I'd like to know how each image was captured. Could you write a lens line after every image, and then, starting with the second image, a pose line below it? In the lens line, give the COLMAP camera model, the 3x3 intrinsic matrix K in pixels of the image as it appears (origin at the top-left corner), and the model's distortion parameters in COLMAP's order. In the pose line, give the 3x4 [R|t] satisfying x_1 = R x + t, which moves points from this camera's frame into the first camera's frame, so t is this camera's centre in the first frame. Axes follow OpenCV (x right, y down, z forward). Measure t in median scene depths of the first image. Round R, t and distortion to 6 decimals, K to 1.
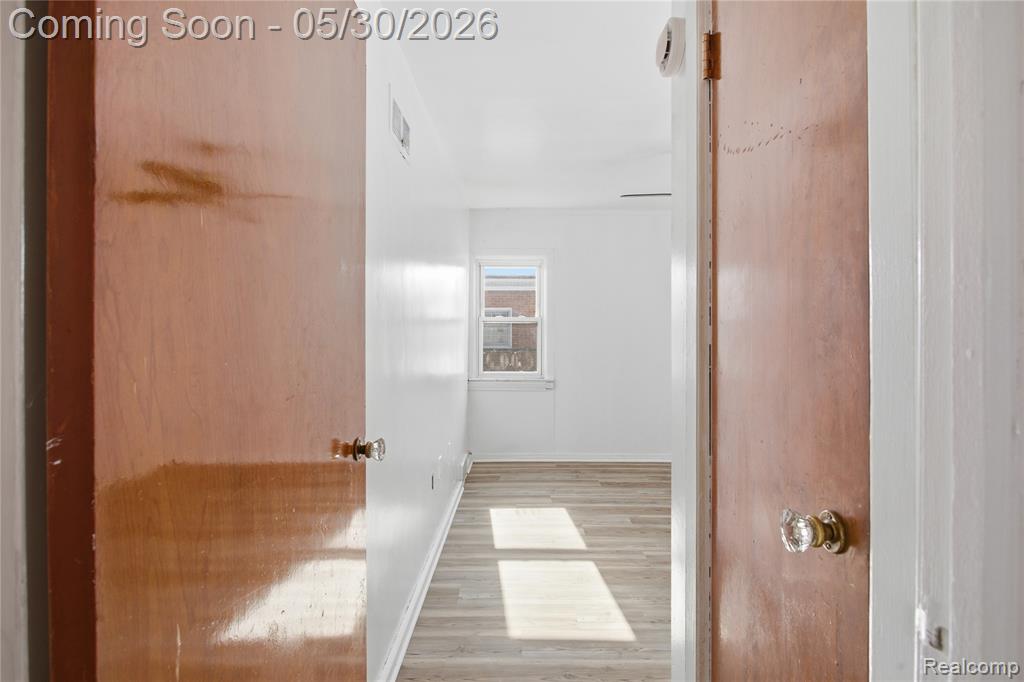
lens RADIAL K [[479.8, 0, 512.0], [0, 479.8, 341.0], [0, 0, 1]] dist [-0.000251, 0.000119]
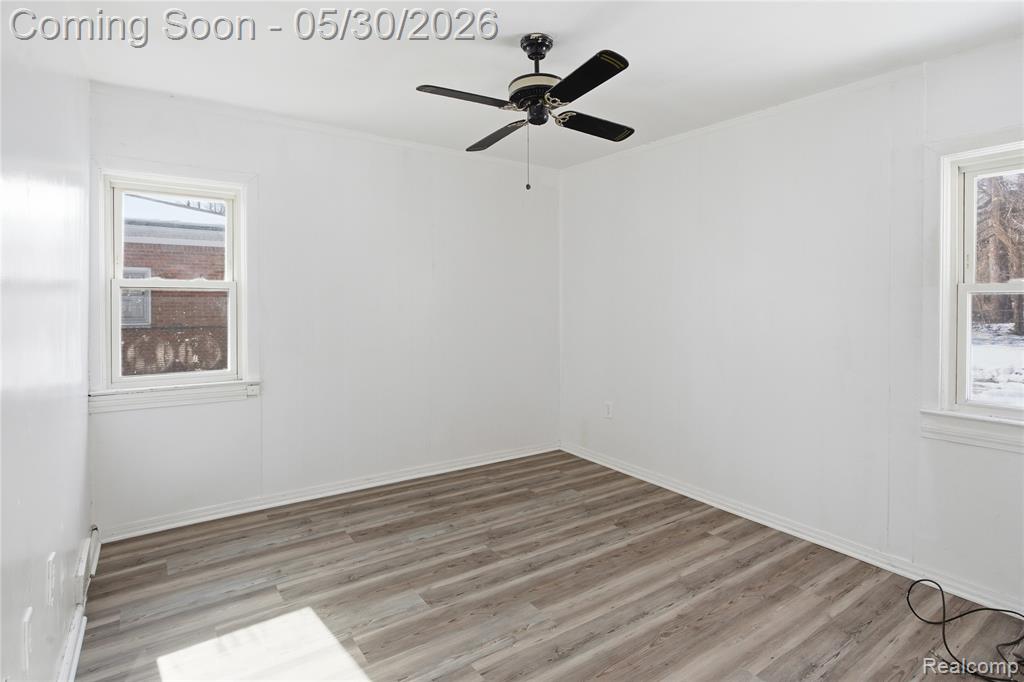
lens RADIAL K [[521.2, 0, 498.6], [0, 521.2, 307.9], [0, 0, 1]] dist [-0.002896, 0.000425]
pose [[0.823982, -0.010133, 0.566526, -0.048982], [0.014169, 0.999896, -0.002723, -0.010347], [-0.566440, 0.010270, 0.824039, 0.296244]]
